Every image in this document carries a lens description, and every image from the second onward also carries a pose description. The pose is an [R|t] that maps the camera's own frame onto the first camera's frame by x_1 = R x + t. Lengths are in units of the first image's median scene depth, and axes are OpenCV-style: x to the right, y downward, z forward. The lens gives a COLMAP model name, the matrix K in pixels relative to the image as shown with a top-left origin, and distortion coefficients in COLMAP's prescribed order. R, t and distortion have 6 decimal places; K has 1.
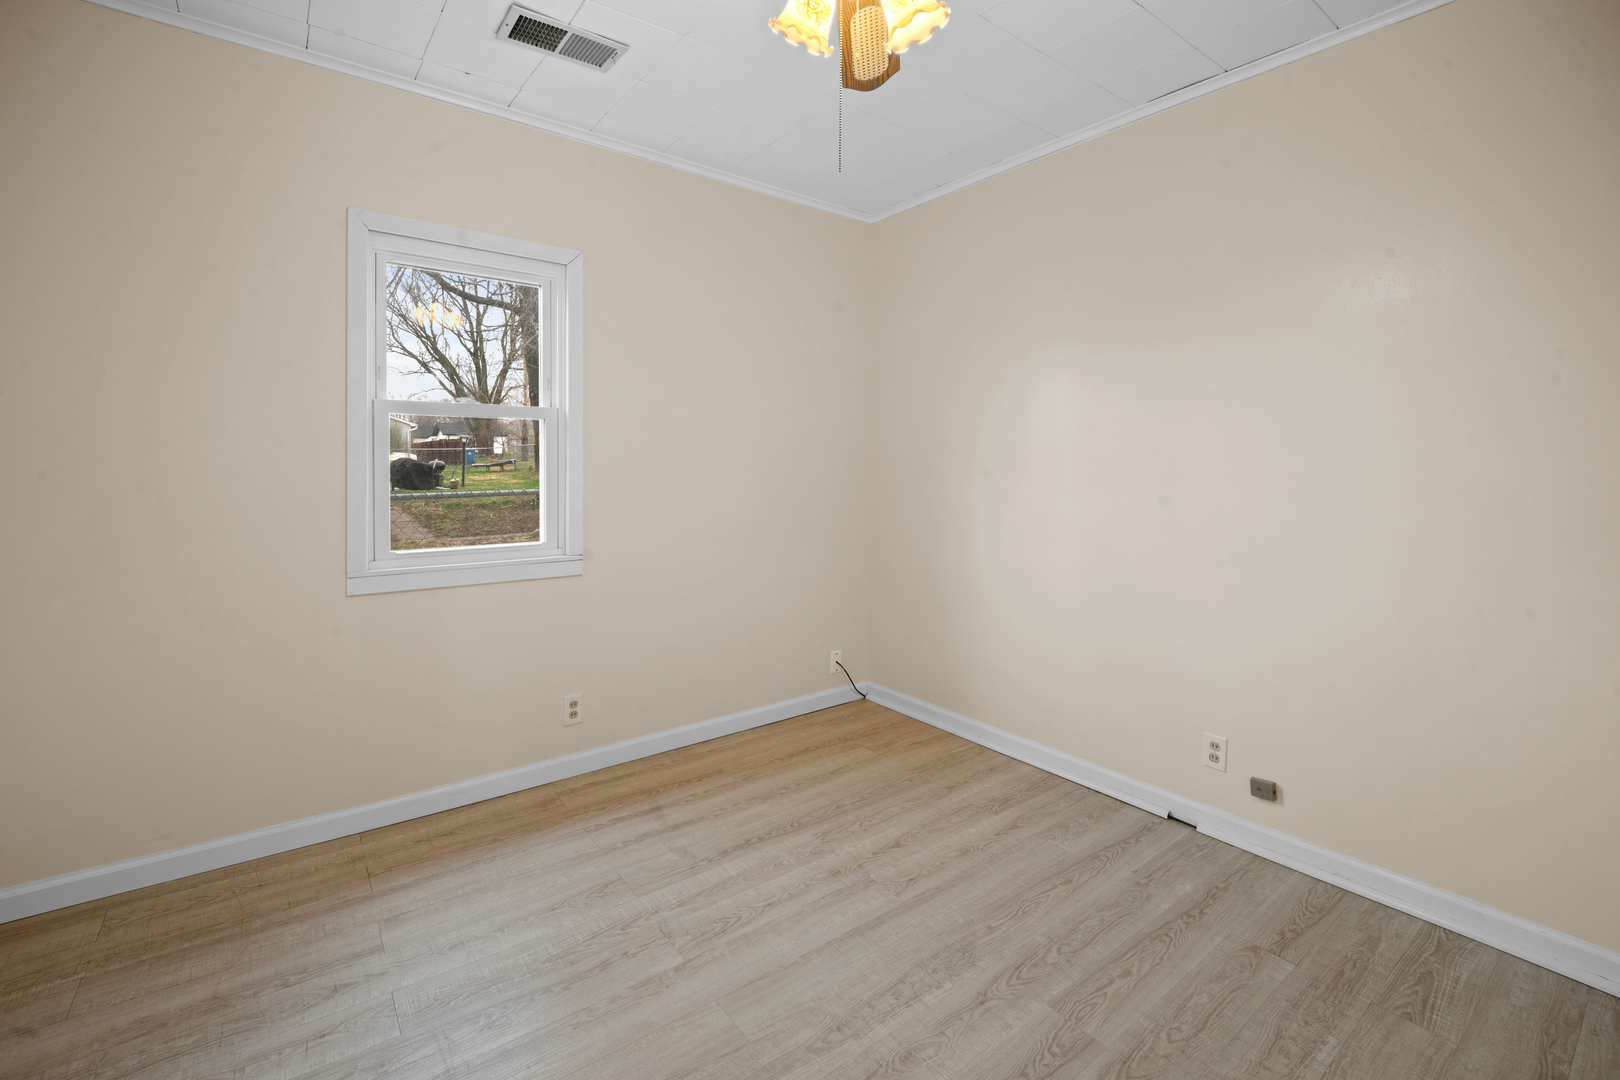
lens RADIAL K [[702.1, 0, 808.2], [0, 702.1, 530.1], [0, 0, 1]] dist [0.004695, -0.005783]
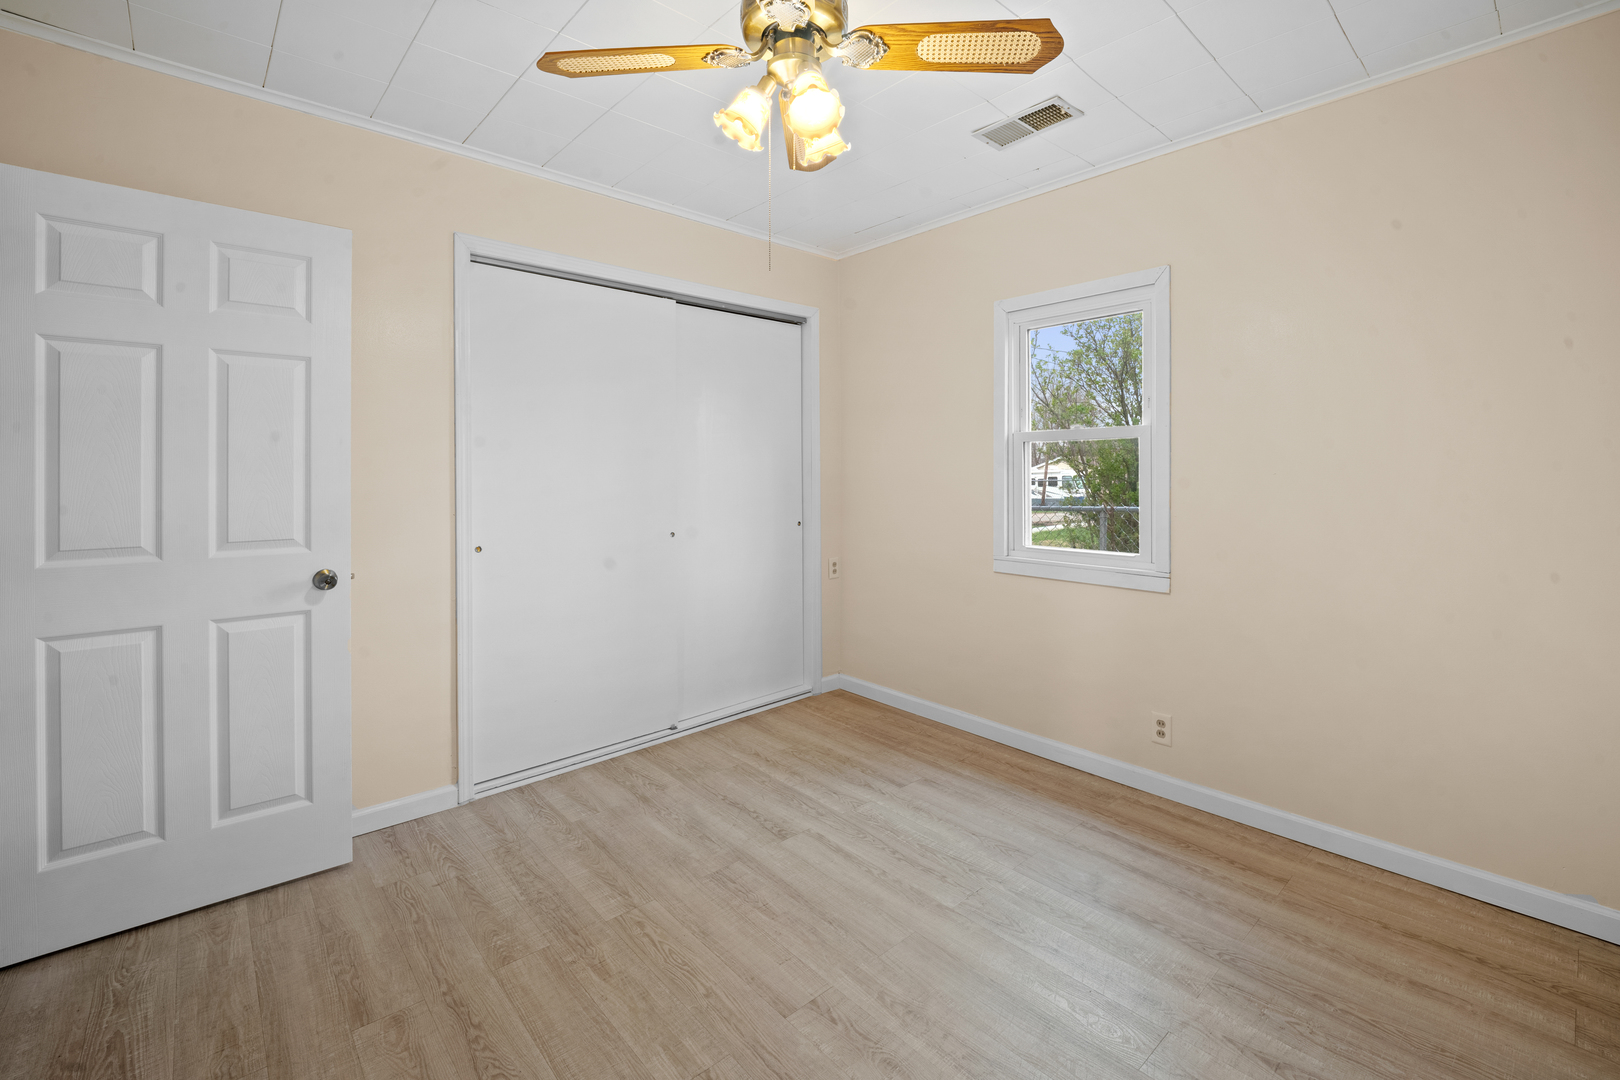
lens RADIAL K [[702.1, 0, 810.0], [0, 702.1, 545.4], [0, 0, 1]] dist [0.004695, -0.005783]
pose [[0.082101, 0.096083, -0.991982, 0.639970], [-0.100354, 0.991080, 0.087690, -0.041249], [0.991559, 0.092350, 0.091011, 0.434694]]
